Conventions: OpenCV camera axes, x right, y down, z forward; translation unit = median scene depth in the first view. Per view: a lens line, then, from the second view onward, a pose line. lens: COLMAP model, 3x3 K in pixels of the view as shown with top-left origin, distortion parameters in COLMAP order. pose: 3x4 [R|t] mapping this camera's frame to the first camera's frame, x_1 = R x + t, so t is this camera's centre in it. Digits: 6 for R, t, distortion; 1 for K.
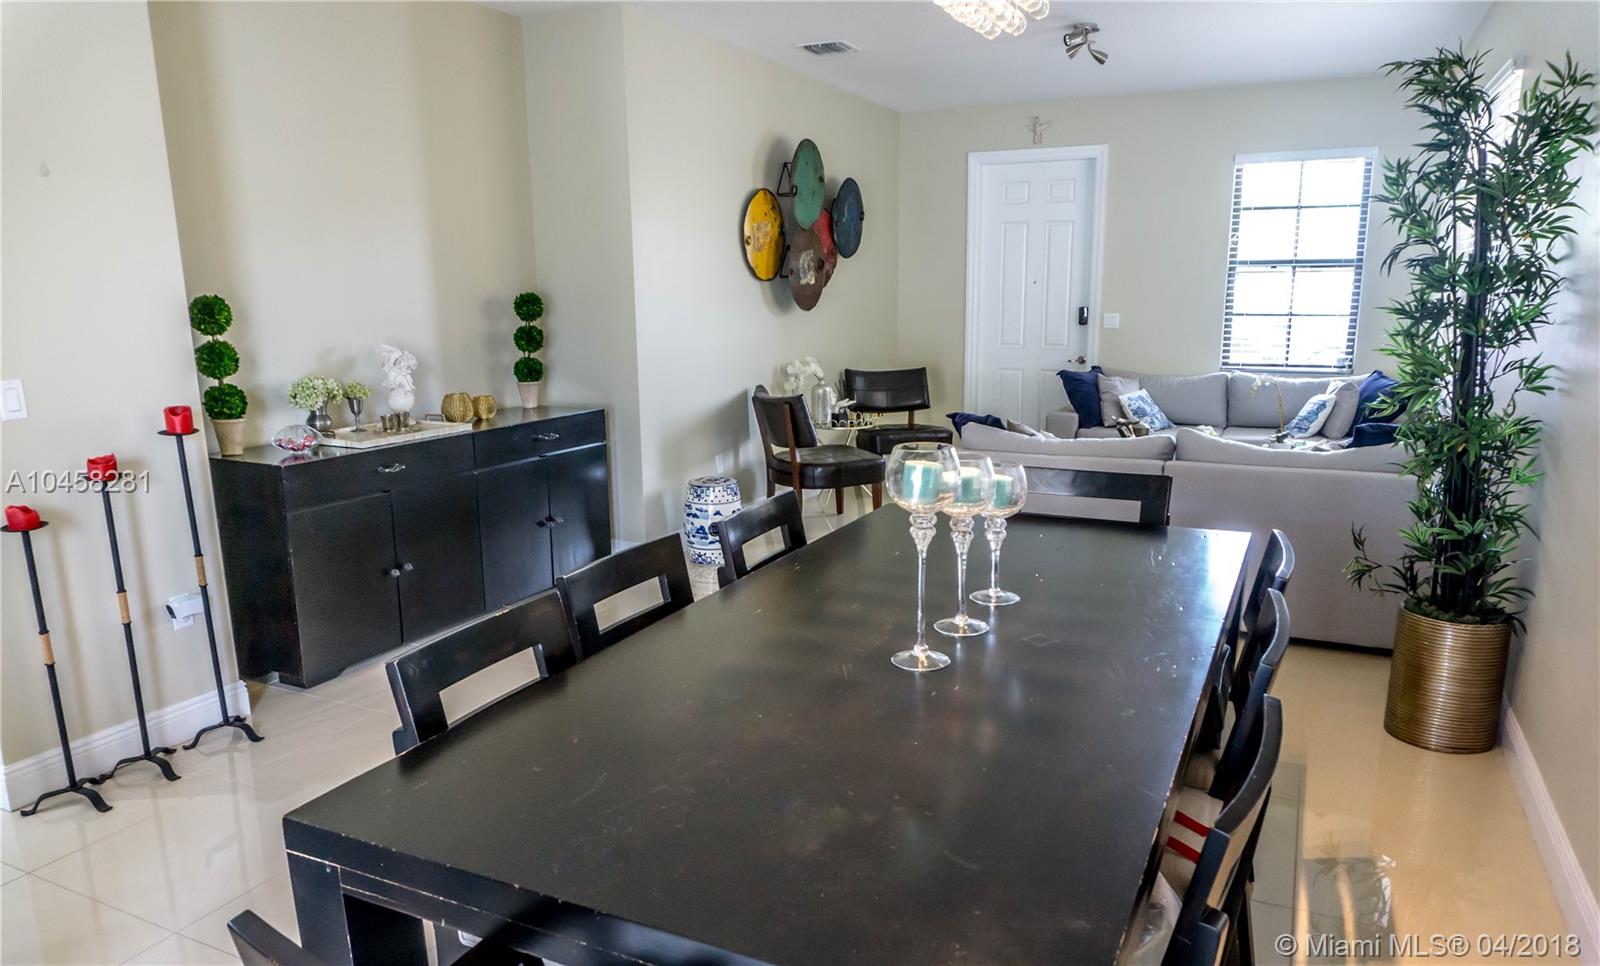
lens RADIAL K [[1081.9, 0, 802.3], [0, 1081.9, 493.0], [0, 0, 1]] dist [-0.006509, -0.001391]
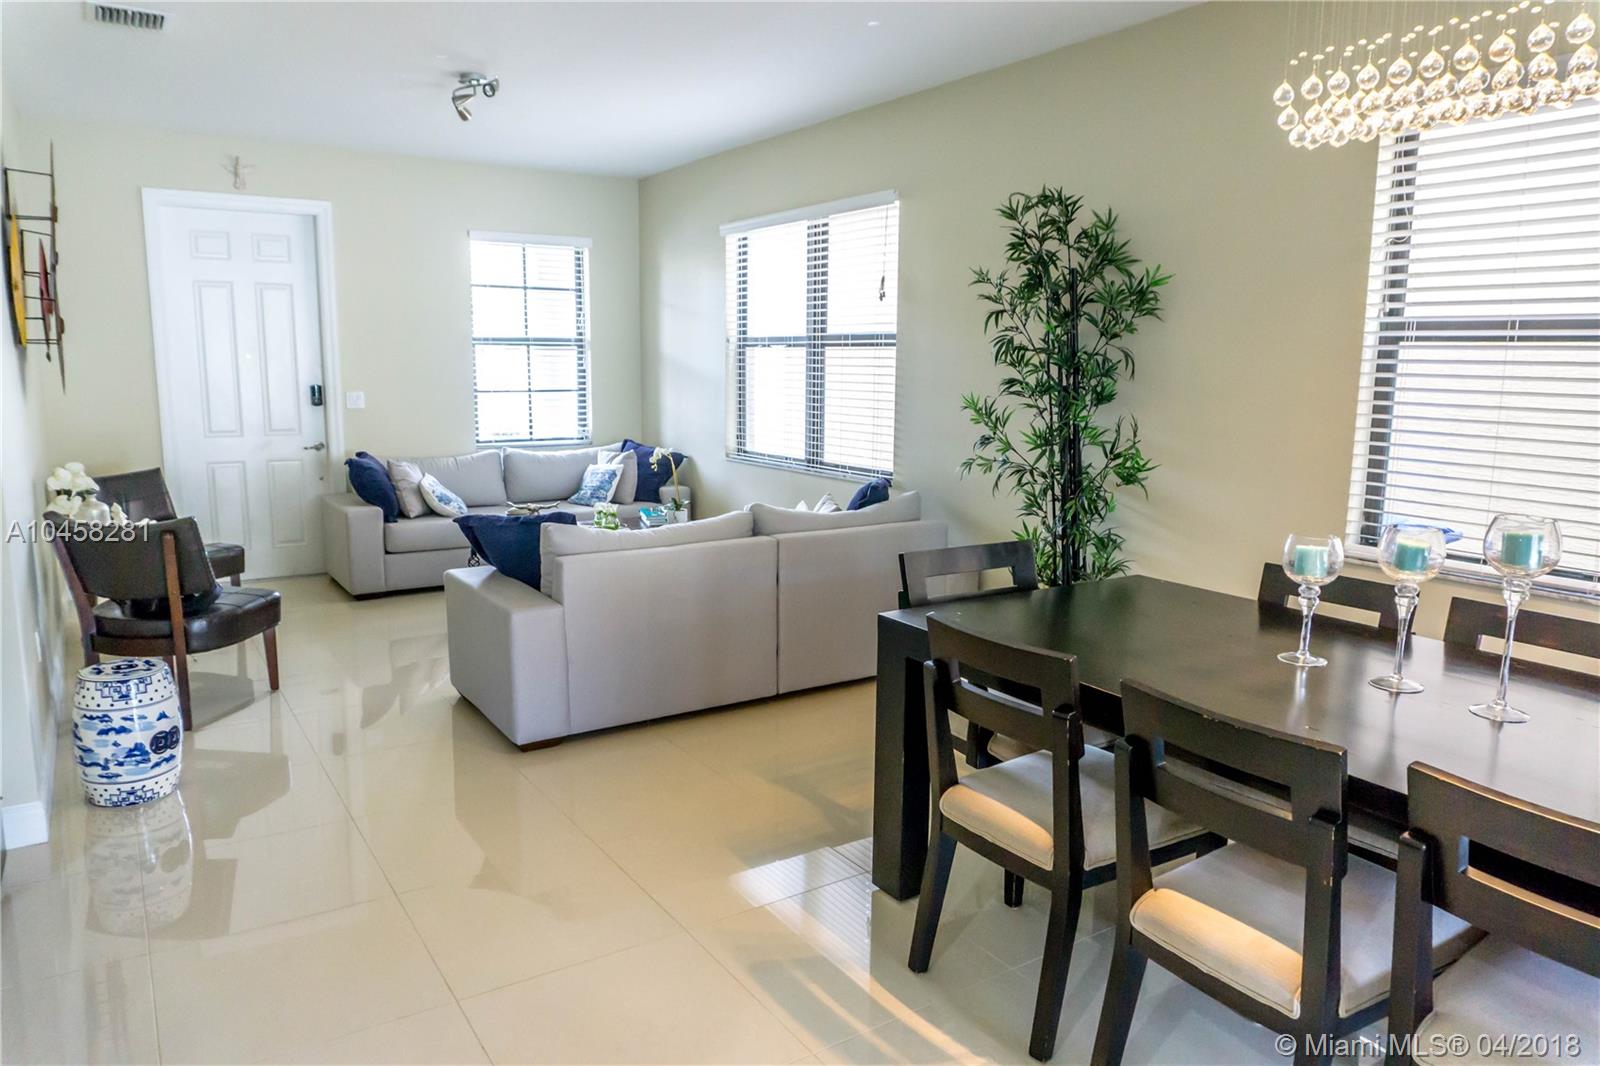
lens RADIAL K [[1066.4, 0, 793.8], [0, 1066.4, 518.5], [0, 0, 1]] dist [-0.019806, -0.001843]
pose [[0.527773, -0.112157, 0.841948, -0.291582], [0.145857, 0.988487, 0.040248, -0.049682], [-0.836768, 0.101562, 0.538056, 0.258838]]
